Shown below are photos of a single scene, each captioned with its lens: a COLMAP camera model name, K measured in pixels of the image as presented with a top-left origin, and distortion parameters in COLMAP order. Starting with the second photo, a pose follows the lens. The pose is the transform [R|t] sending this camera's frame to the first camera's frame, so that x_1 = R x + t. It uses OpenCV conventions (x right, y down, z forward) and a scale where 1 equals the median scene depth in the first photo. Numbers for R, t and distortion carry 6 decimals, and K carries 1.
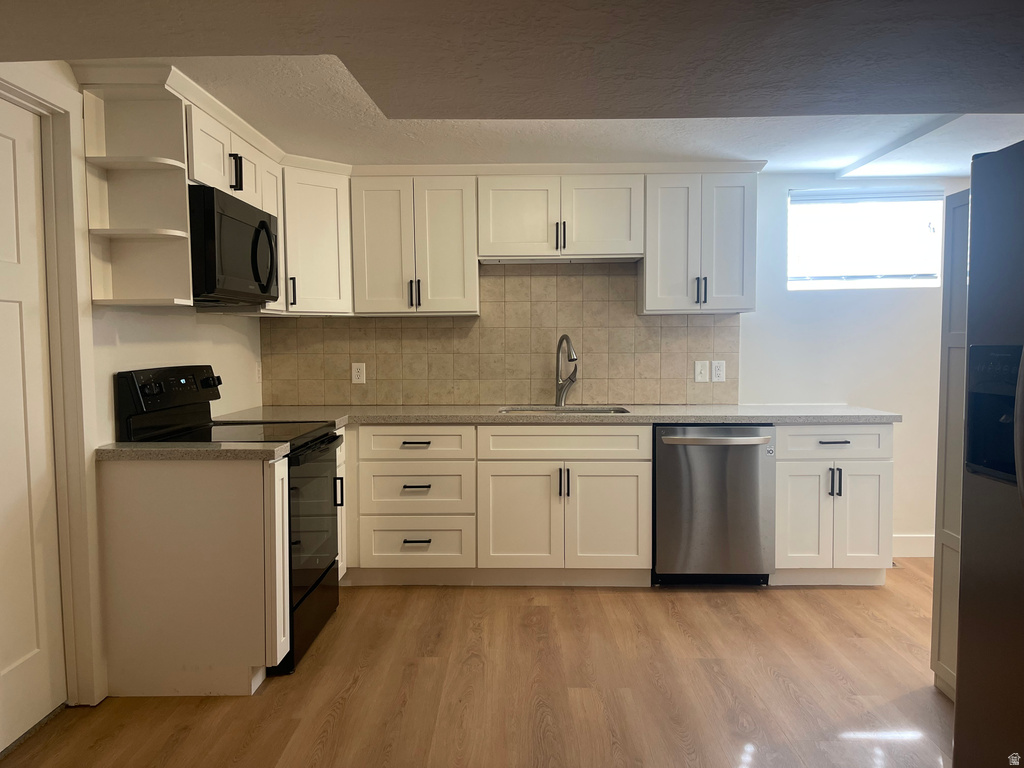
lens RADIAL K [[769.0, 0, 509.6], [0, 769.0, 379.8], [0, 0, 1]] dist [0.076699, -0.094744]
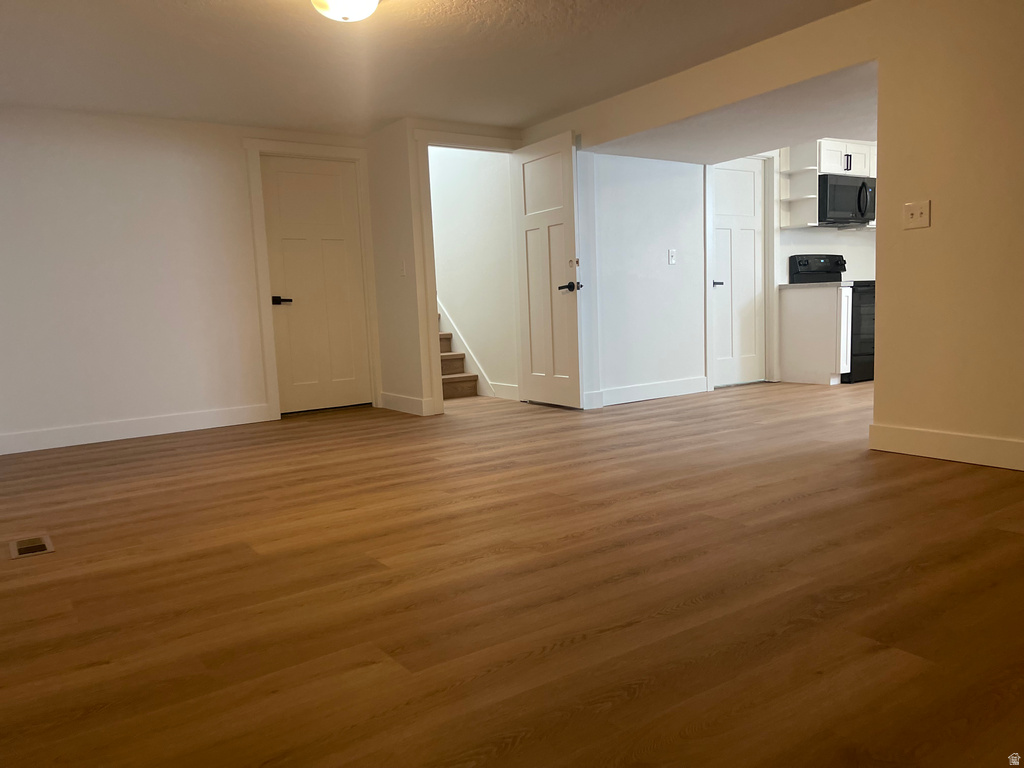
lens RADIAL K [[769.0, 0, 514.4], [0, 769.0, 379.2], [0, 0, 1]] dist [0.076699, -0.094744]
pose [[0.575119, 0.065760, -0.815423, 0.761829], [-0.009111, 0.997217, 0.073995, 0.152589], [0.818019, -0.035127, 0.574117, -0.854563]]
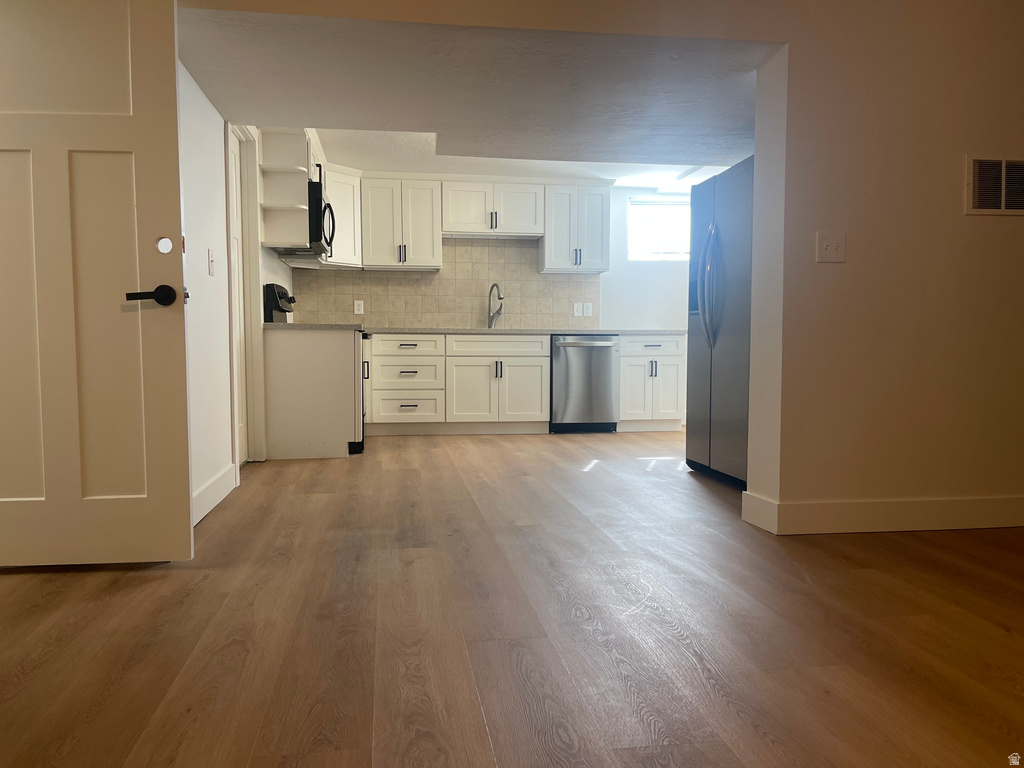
lens RADIAL K [[769.0, 0, 513.4], [0, 769.0, 384.3], [0, 0, 1]] dist [0.076699, -0.094744]
pose [[0.984908, -0.002876, 0.173053, -0.182839], [0.002238, 0.999990, 0.003879, 0.157909], [-0.173062, -0.003433, 0.984905, -0.630032]]
